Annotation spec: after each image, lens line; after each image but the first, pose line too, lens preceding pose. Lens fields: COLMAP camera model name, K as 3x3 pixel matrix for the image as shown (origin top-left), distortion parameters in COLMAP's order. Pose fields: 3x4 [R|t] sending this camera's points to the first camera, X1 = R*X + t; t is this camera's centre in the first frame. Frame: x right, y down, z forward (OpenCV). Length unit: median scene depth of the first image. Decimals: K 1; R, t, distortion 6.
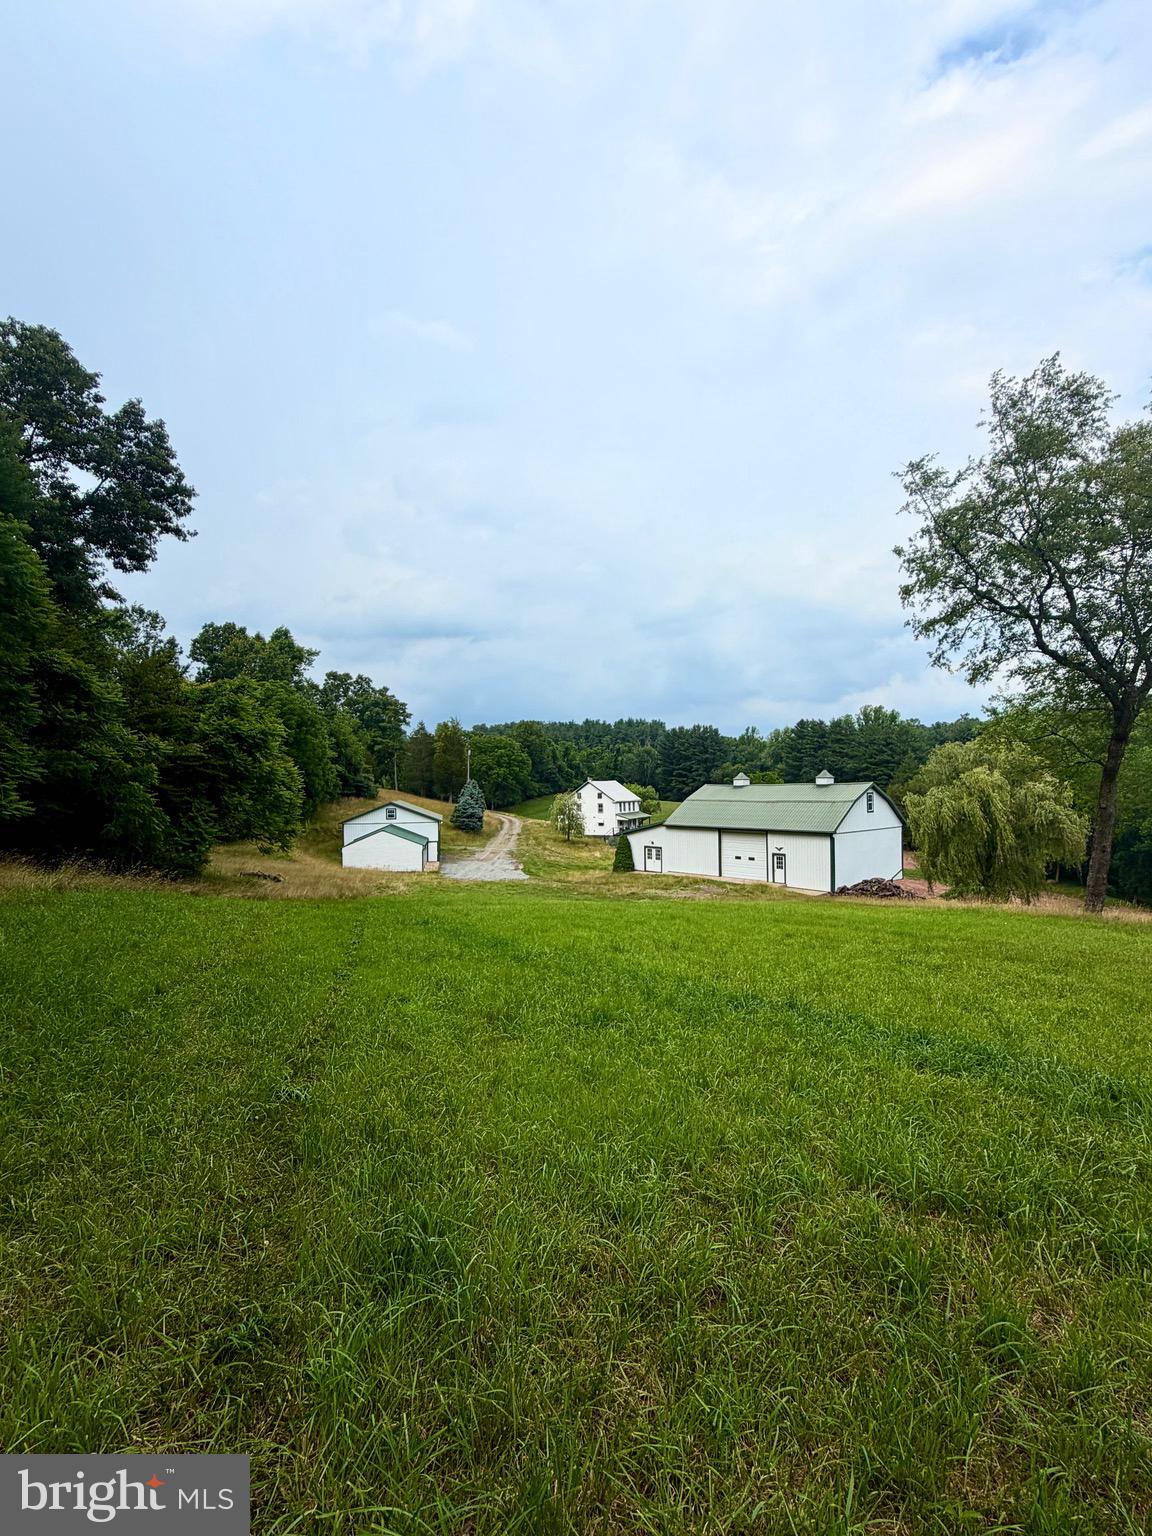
lens RADIAL K [[720.6, 0, 576.0], [0, 720.6, 768.0], [0, 0, 1]] dist [-0.001569, -0.000414]
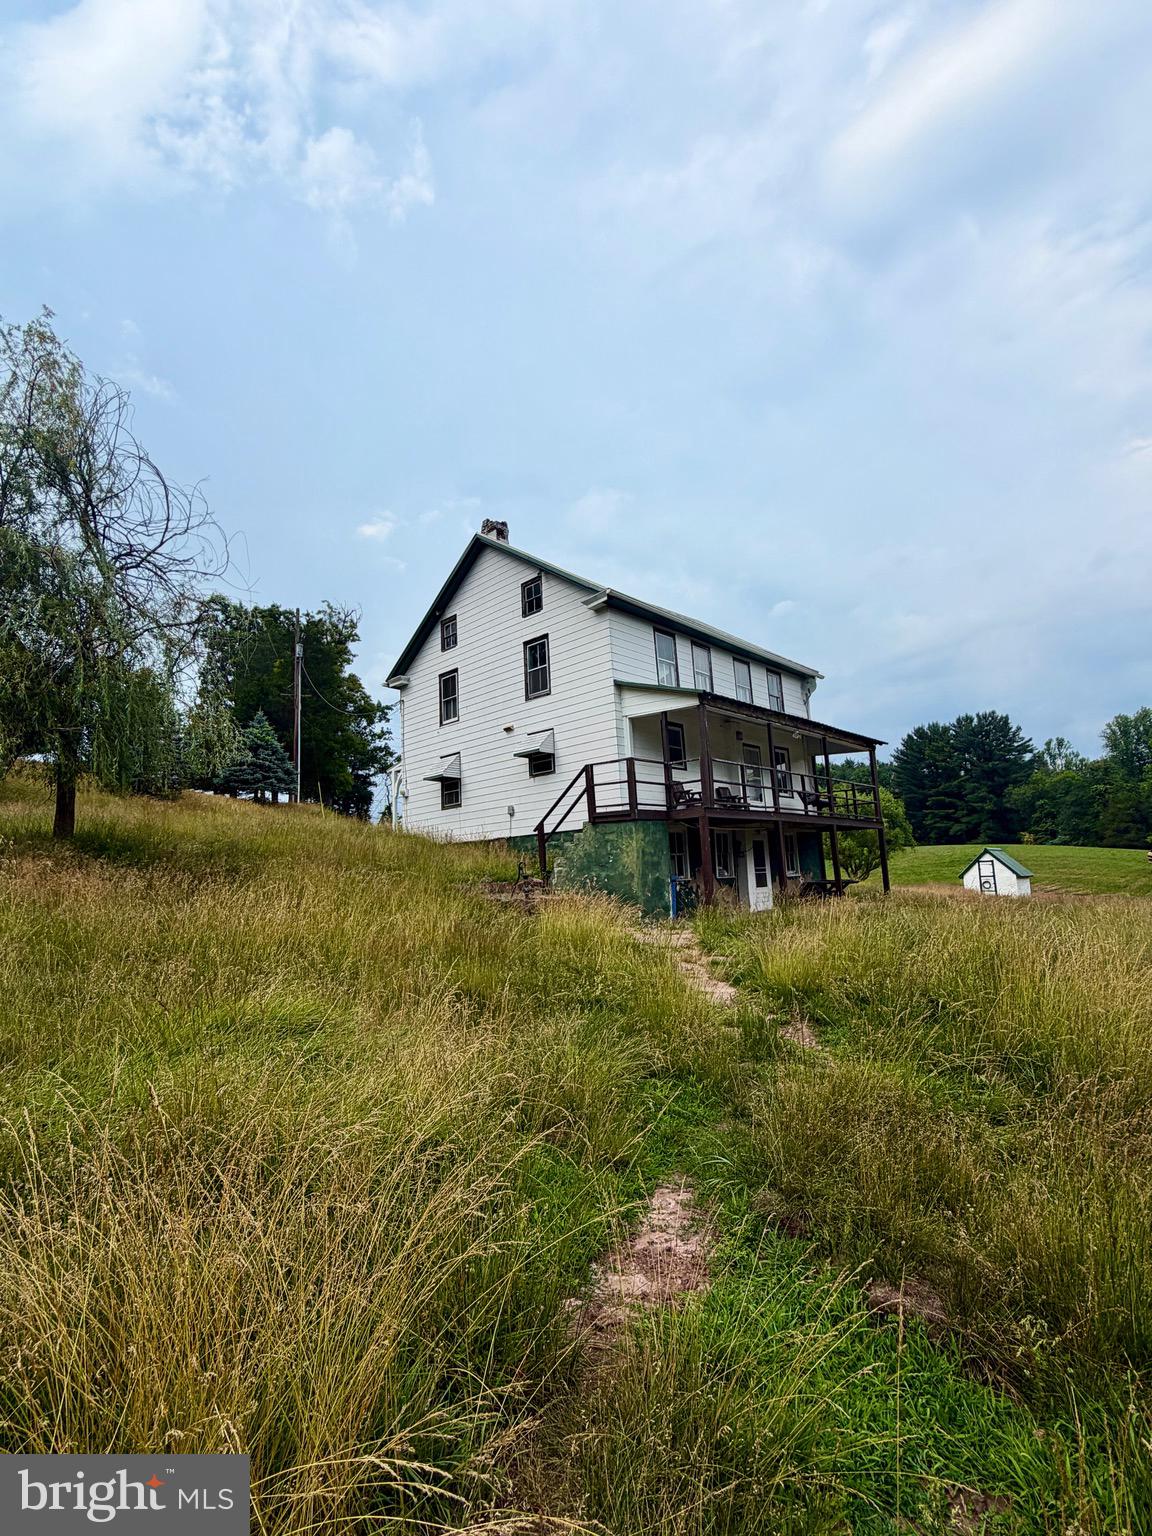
lens RADIAL K [[720.6, 0, 576.0], [0, 720.6, 768.0], [0, 0, 1]] dist [-0.001569, -0.000414]
pose [[0.953845, -0.076916, -0.290281, 0.084659], [0.039453, 0.990360, -0.132778, 0.096660], [0.297695, 0.115197, 0.947685, 0.825655]]
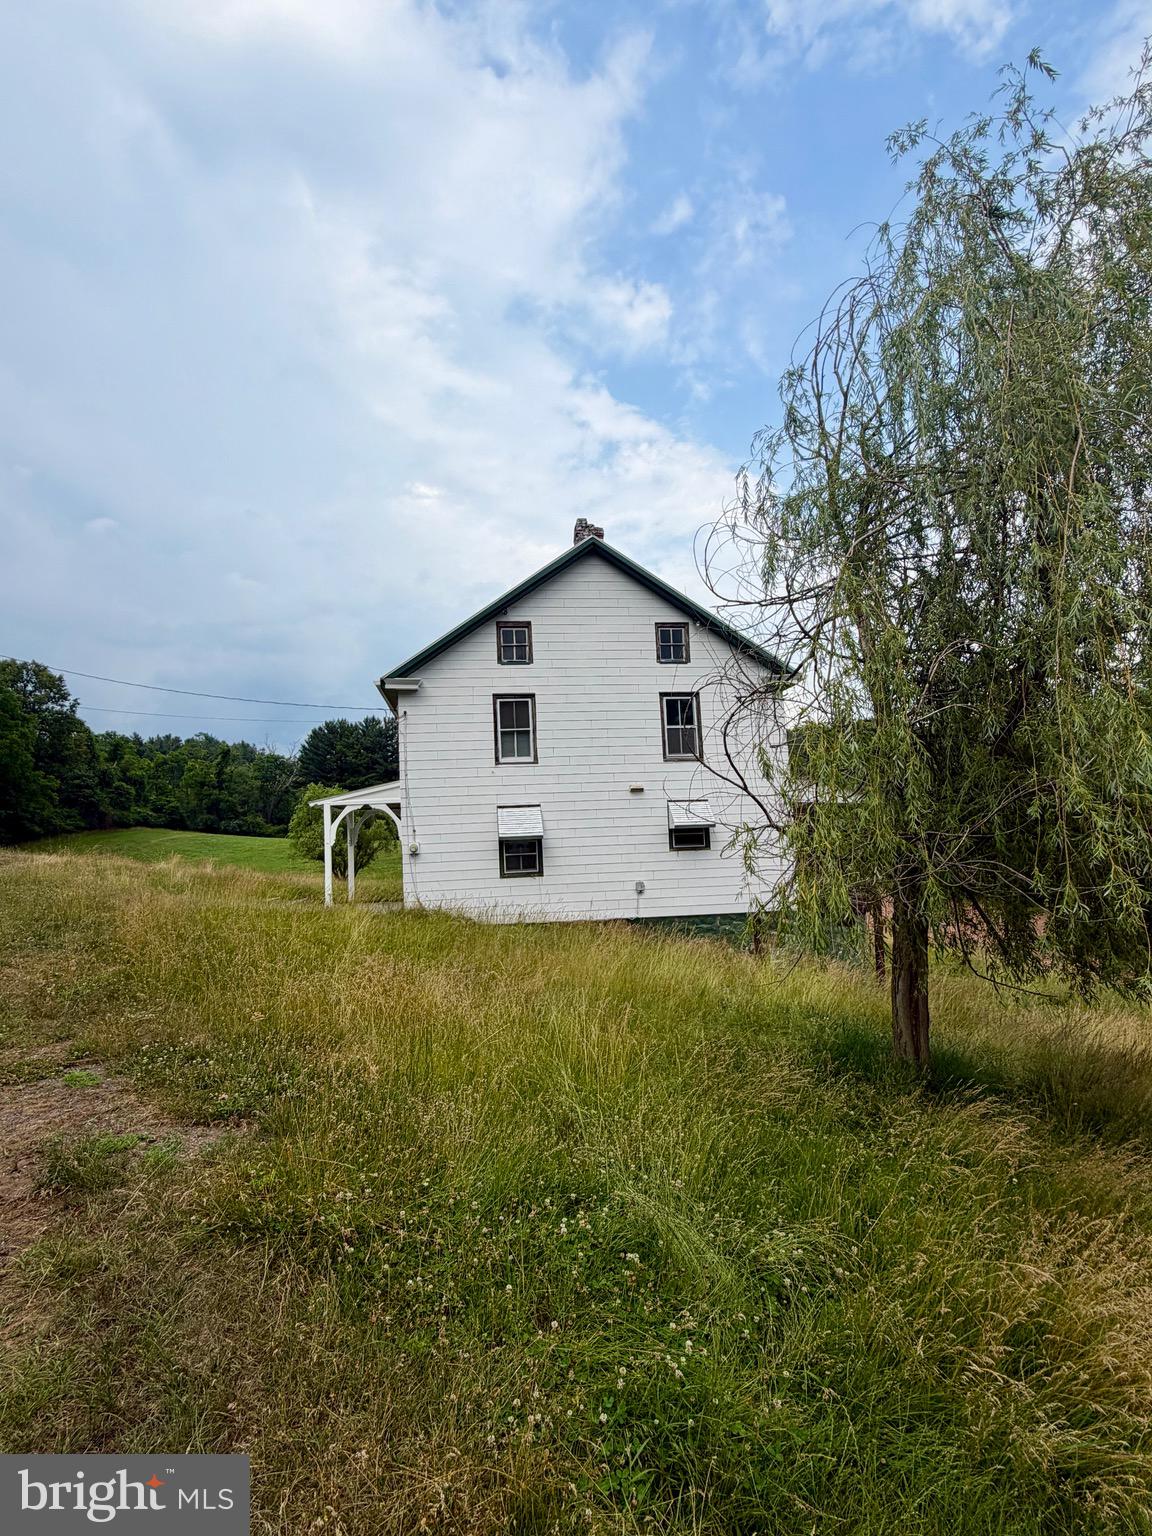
lens RADIAL K [[720.6, 0, 576.0], [0, 720.6, 768.0], [0, 0, 1]] dist [-0.001569, -0.000414]
pose [[0.829276, 0.031251, 0.557964, -0.060894], [0.013586, 0.997013, -0.076035, 0.072309], [-0.558674, 0.070634, 0.826374, 0.865640]]
